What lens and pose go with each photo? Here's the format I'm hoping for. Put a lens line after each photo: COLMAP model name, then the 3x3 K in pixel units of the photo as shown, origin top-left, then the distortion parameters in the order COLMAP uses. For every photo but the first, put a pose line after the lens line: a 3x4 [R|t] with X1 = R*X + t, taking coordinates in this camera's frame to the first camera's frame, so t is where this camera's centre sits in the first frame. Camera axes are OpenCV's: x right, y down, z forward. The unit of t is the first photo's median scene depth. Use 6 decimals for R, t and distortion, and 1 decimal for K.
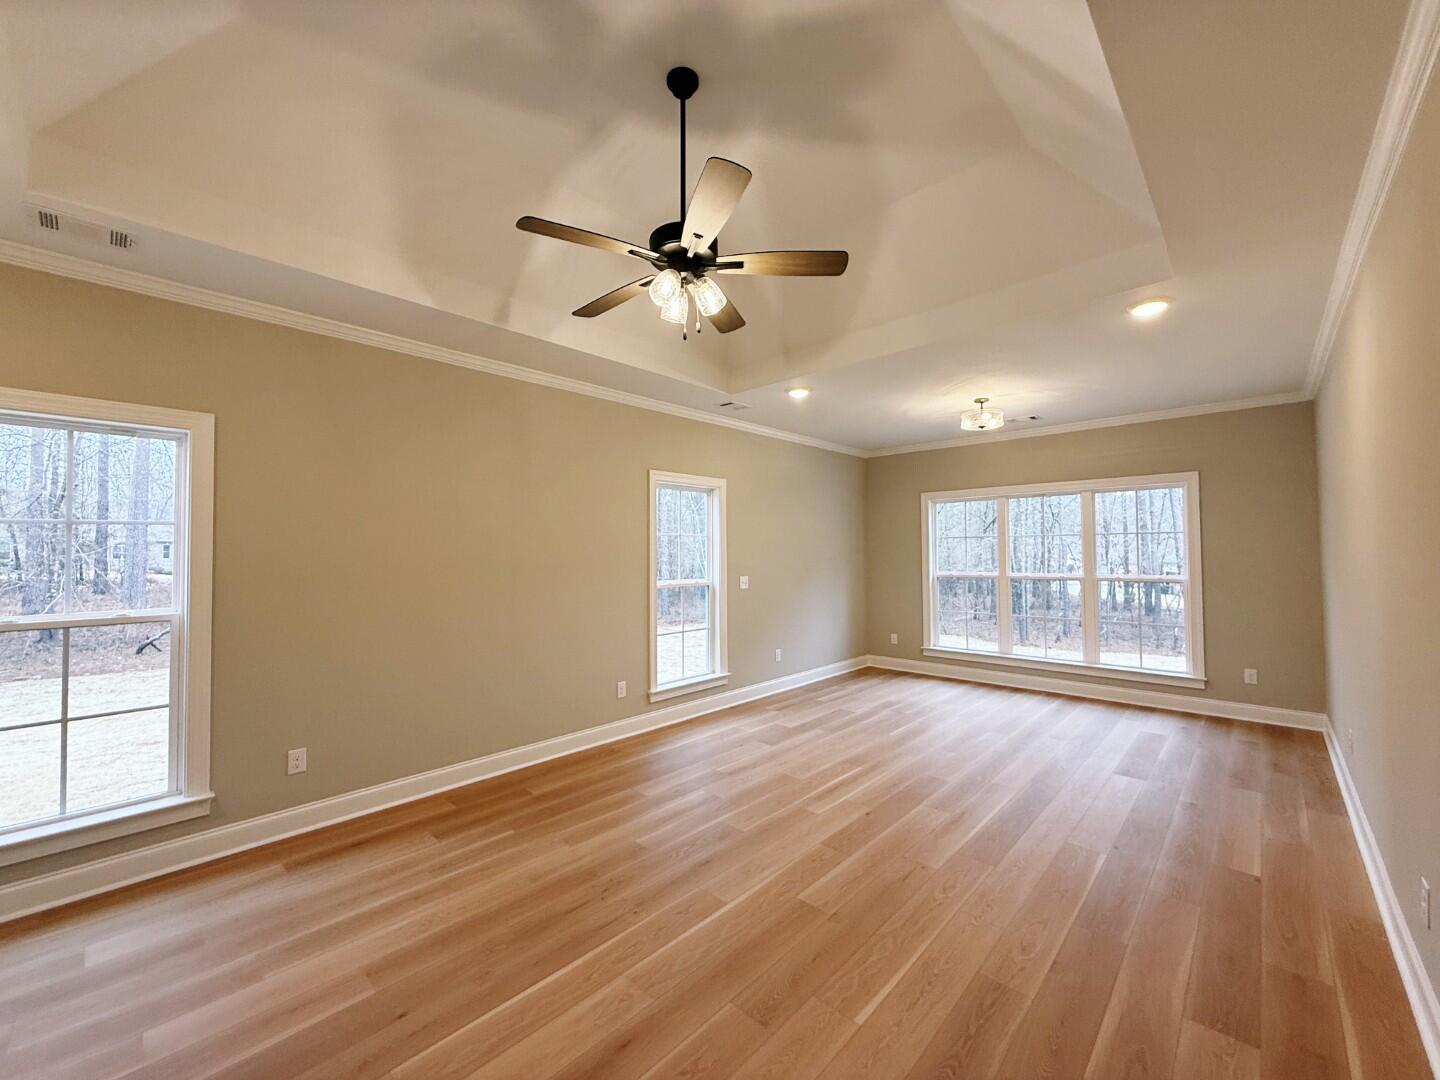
lens RADIAL K [[572.4, 0, 717.2], [0, 572.4, 539.2], [0, 0, 1]] dist [0.008770, -0.001520]
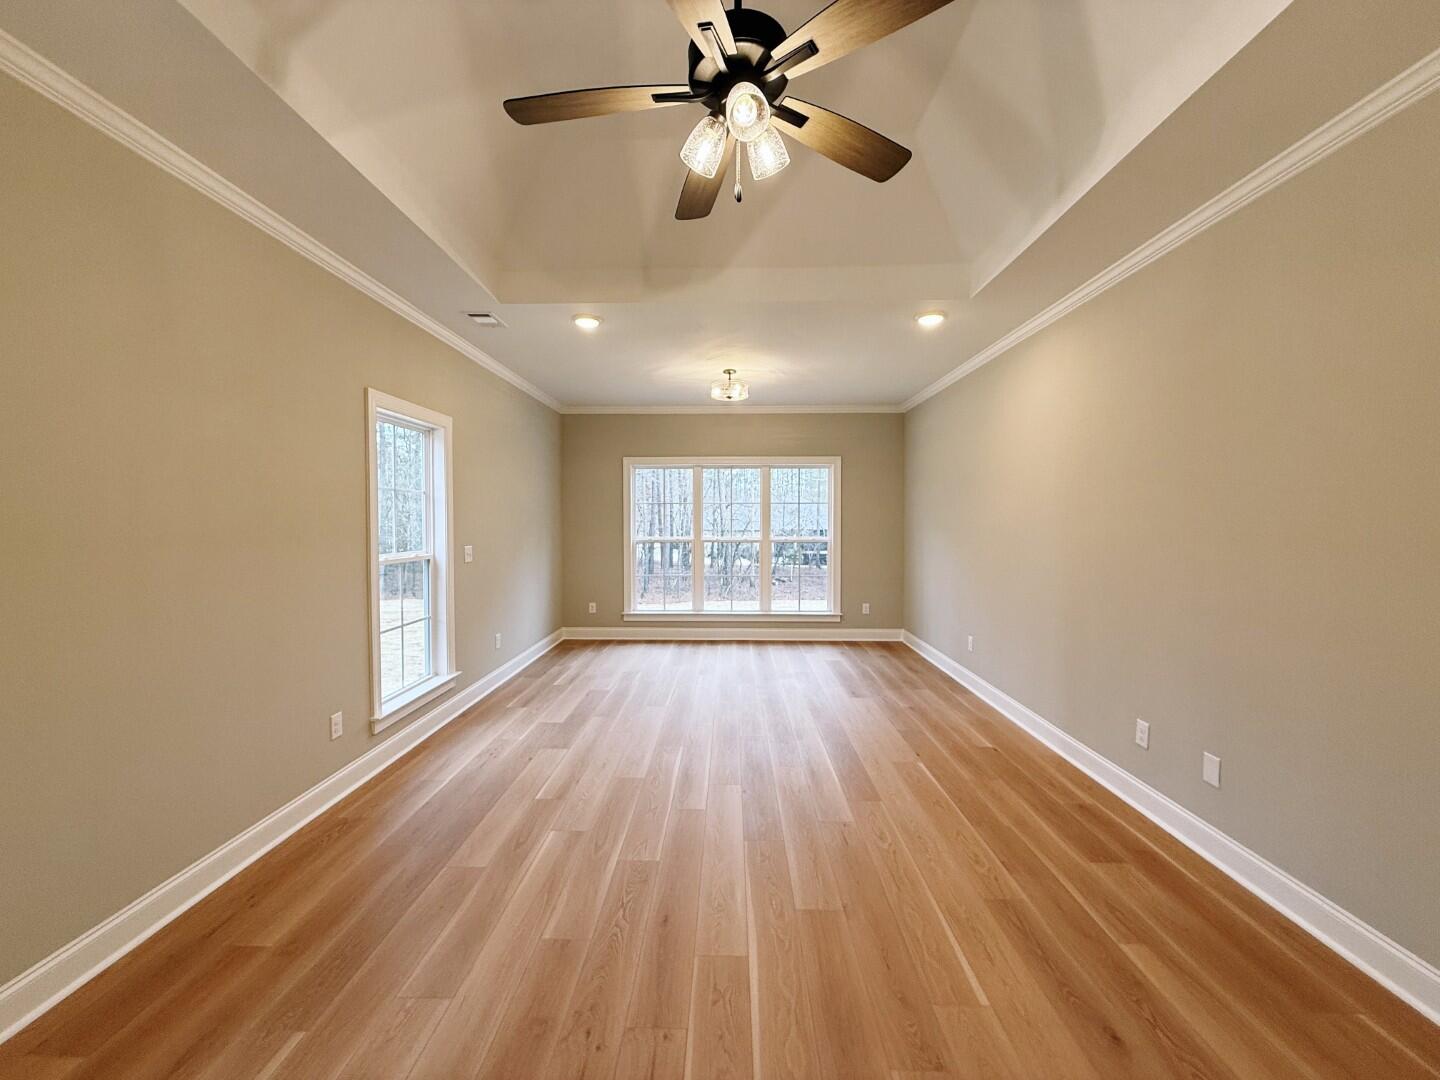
lens RADIAL K [[572.4, 0, 717.9], [0, 572.4, 536.0], [0, 0, 1]] dist [0.008770, -0.001520]
pose [[0.744839, -0.013476, 0.667108, -0.241825], [-0.020276, 0.998877, 0.042817, 0.012188], [-0.666936, -0.045418, 0.743729, 0.213119]]
